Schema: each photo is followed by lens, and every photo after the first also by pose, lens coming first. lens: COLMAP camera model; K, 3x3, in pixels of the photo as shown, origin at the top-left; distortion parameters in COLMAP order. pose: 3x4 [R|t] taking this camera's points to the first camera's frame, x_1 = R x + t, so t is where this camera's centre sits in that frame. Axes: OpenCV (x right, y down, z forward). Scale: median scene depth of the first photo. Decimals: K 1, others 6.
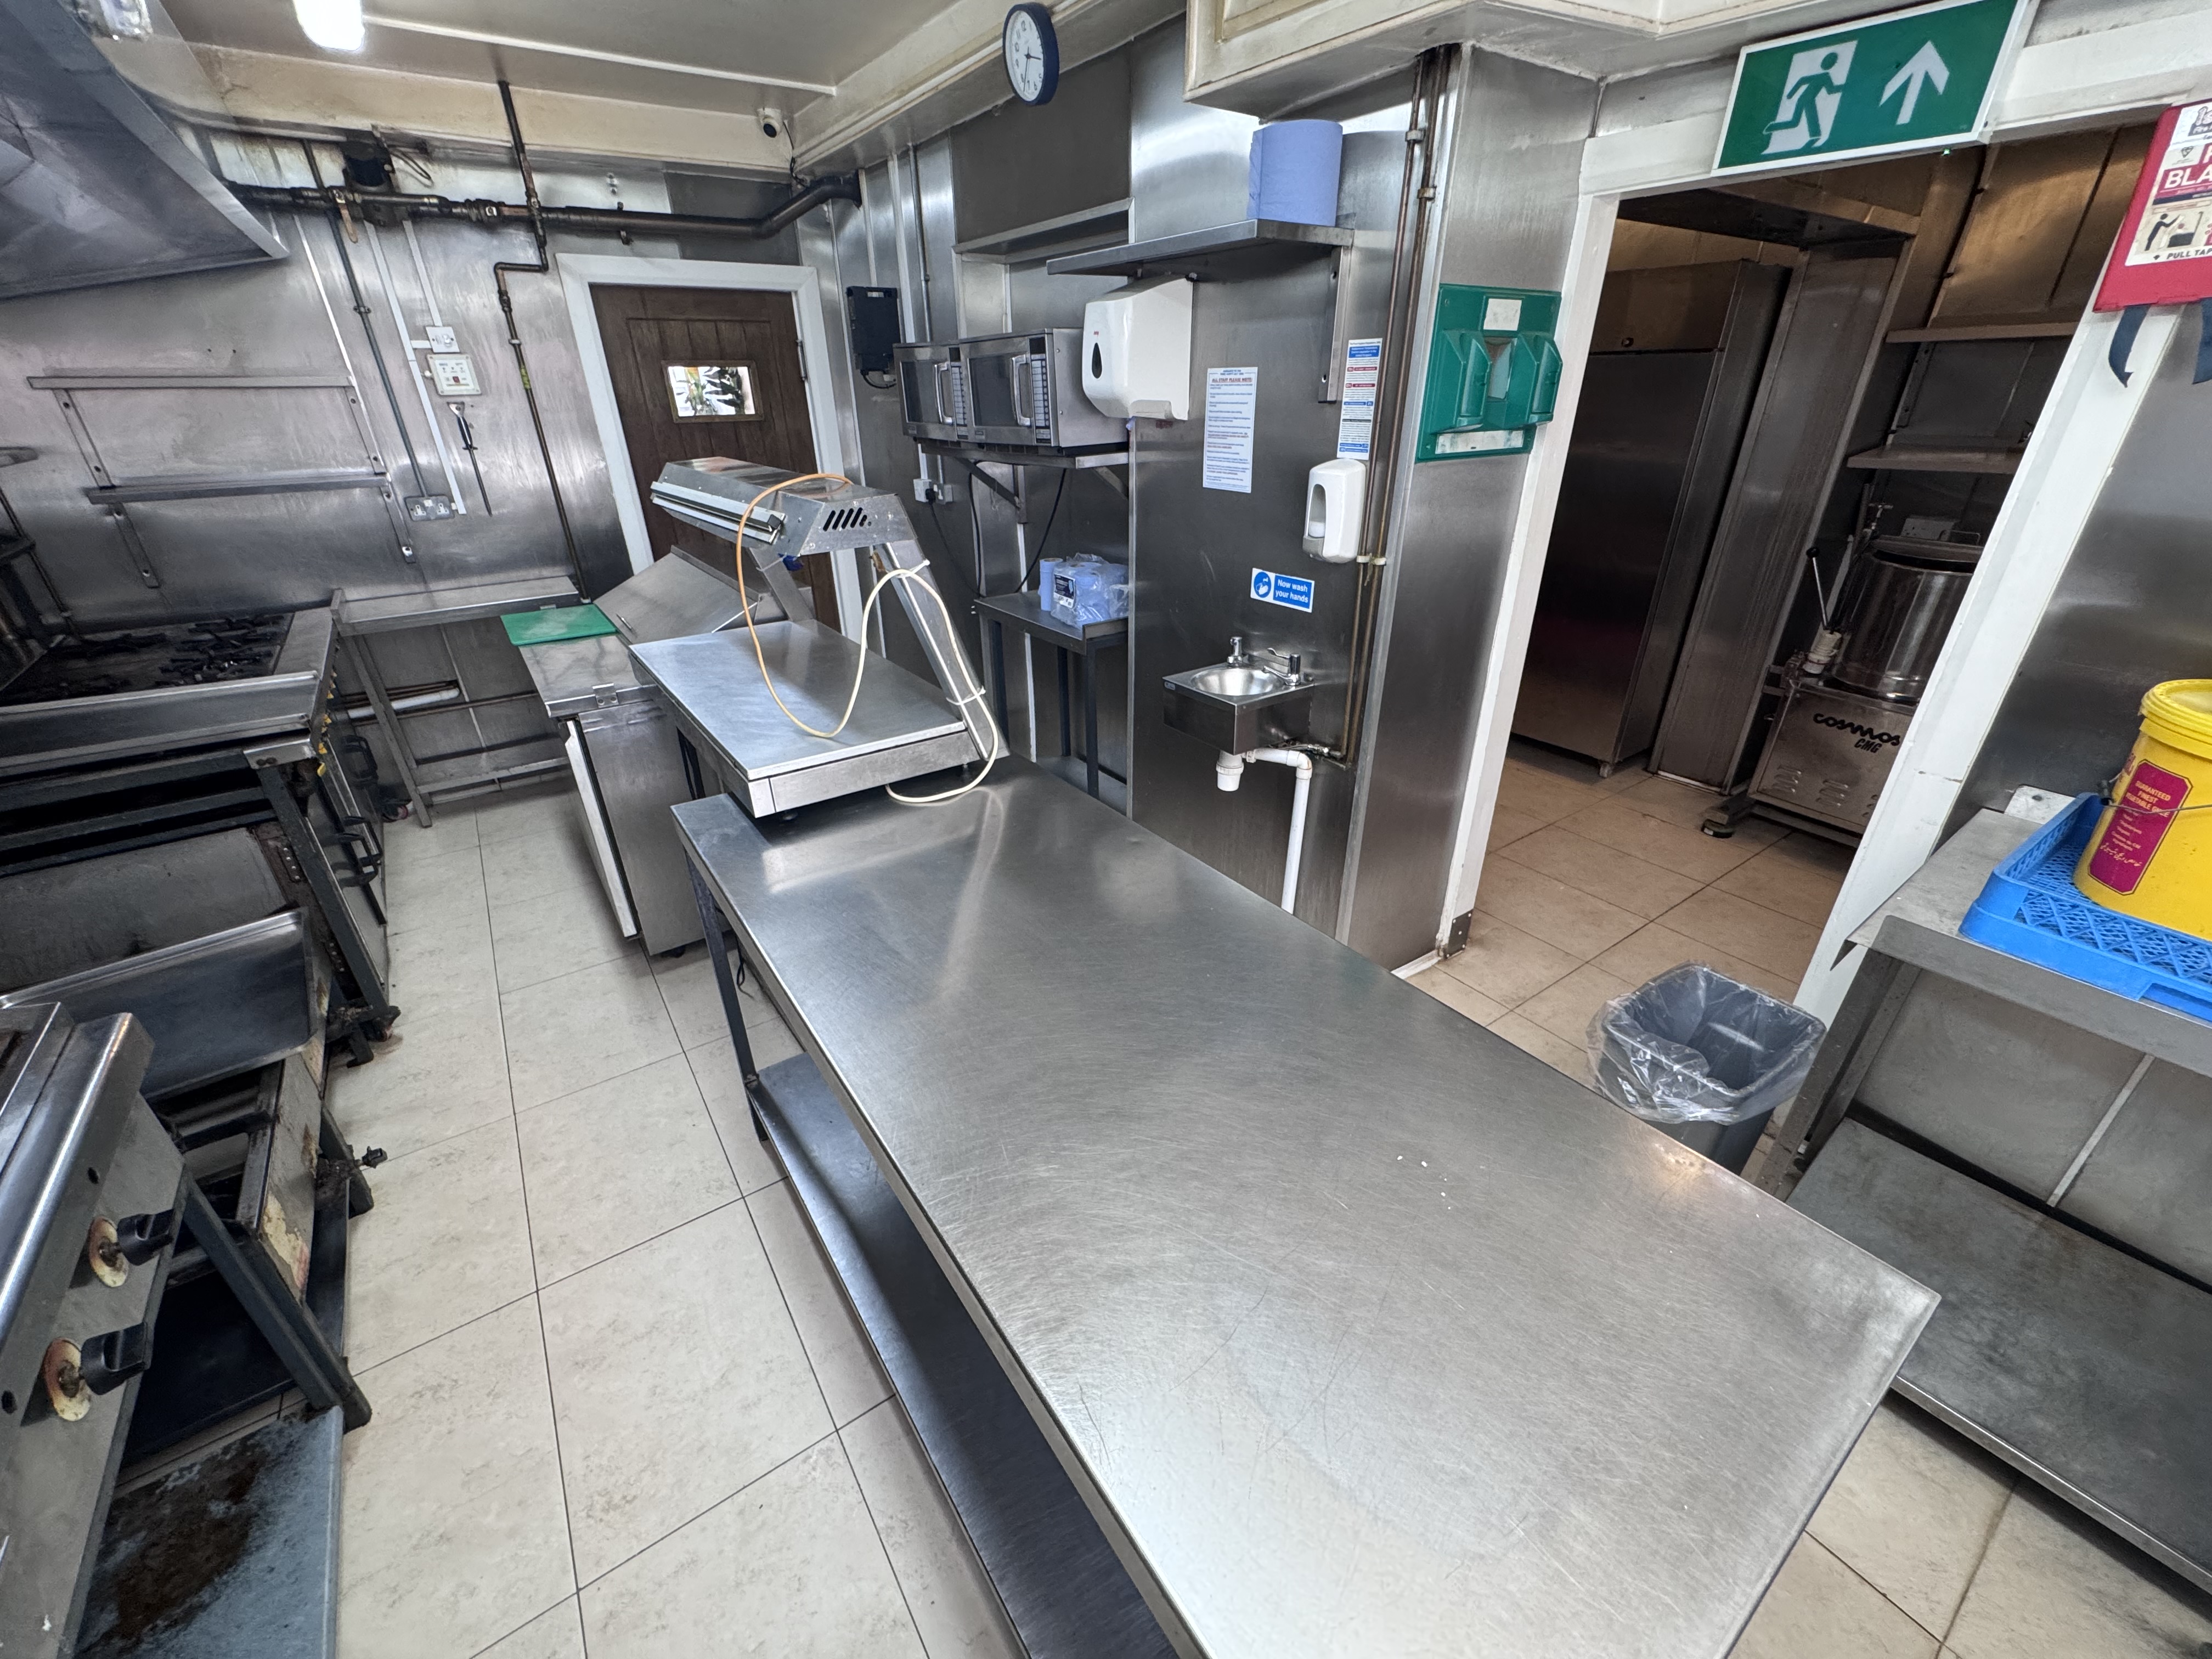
lens RADIAL K [[882.9, 0, 1106.5], [0, 882.9, 831.1], [0, 0, 1]] dist [-0.002672, -0.000402]
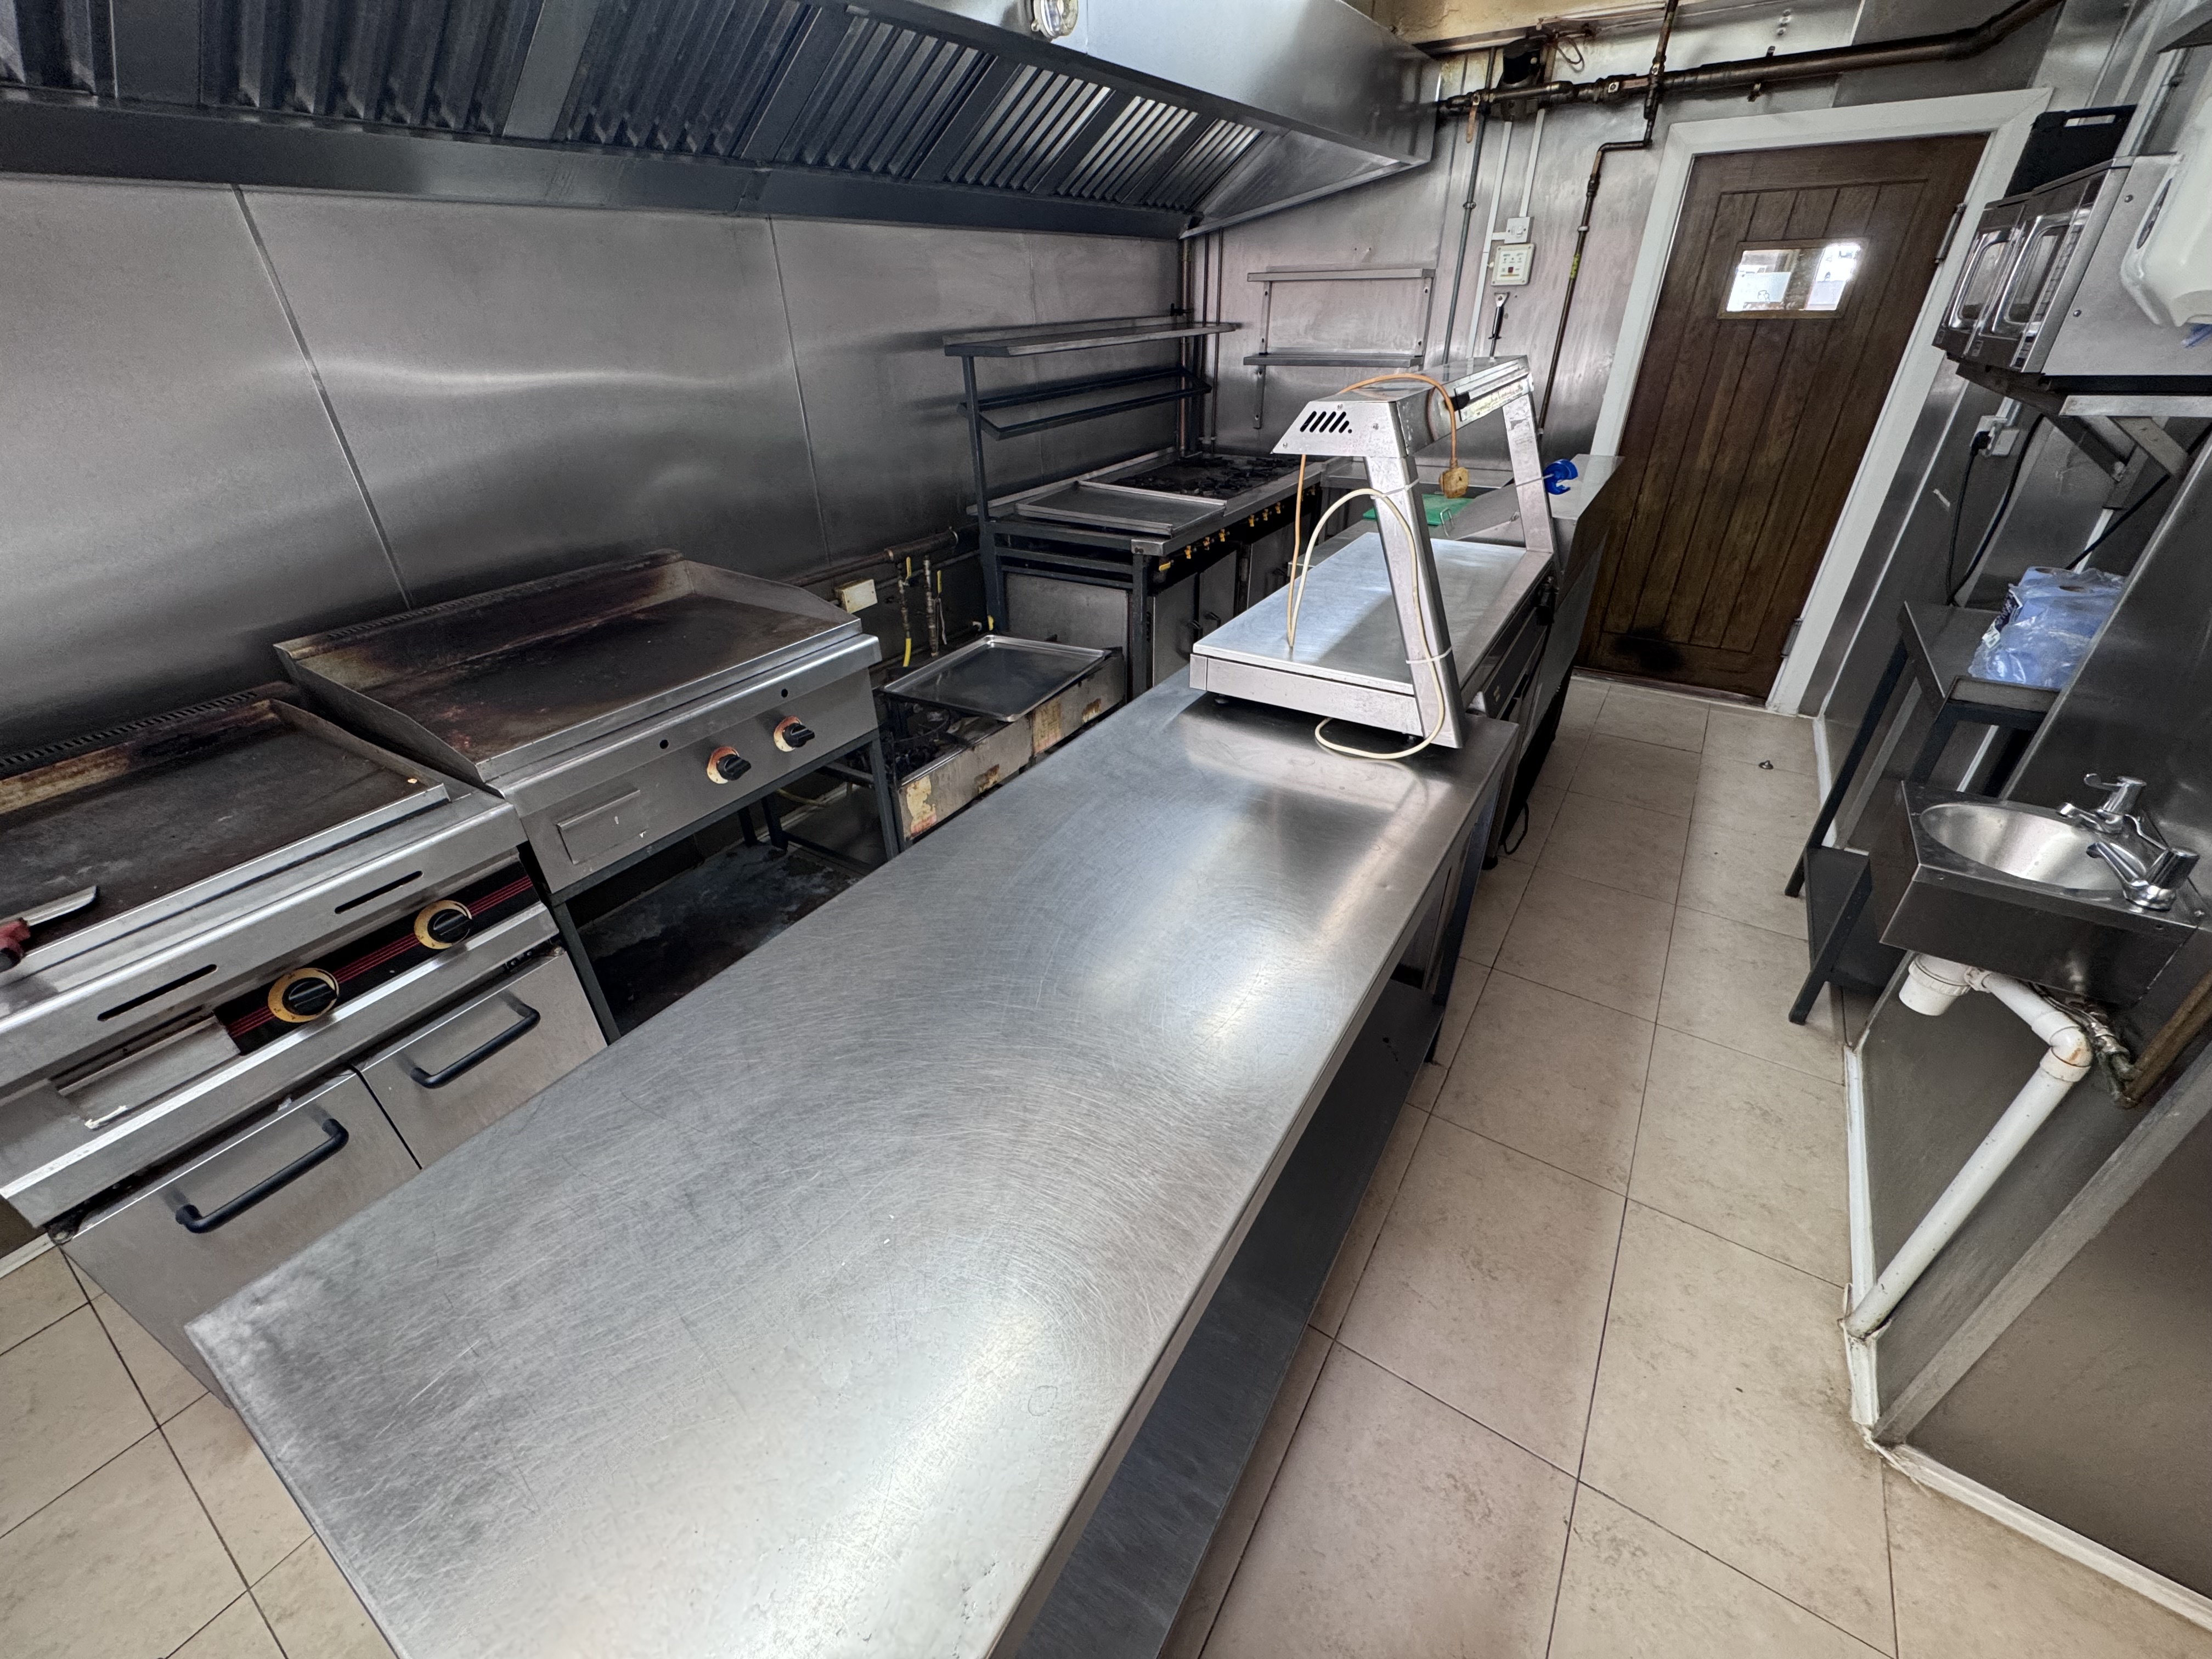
lens RADIAL K [[882.9, 0, 1102.8], [0, 882.9, 827.7], [0, 0, 1]] dist [-0.002672, -0.000402]
pose [[0.372555, 0.481697, -0.793202, 0.346268], [-0.407432, 0.852854, 0.326558, -0.120829], [0.833788, 0.201515, 0.513994, 0.252143]]
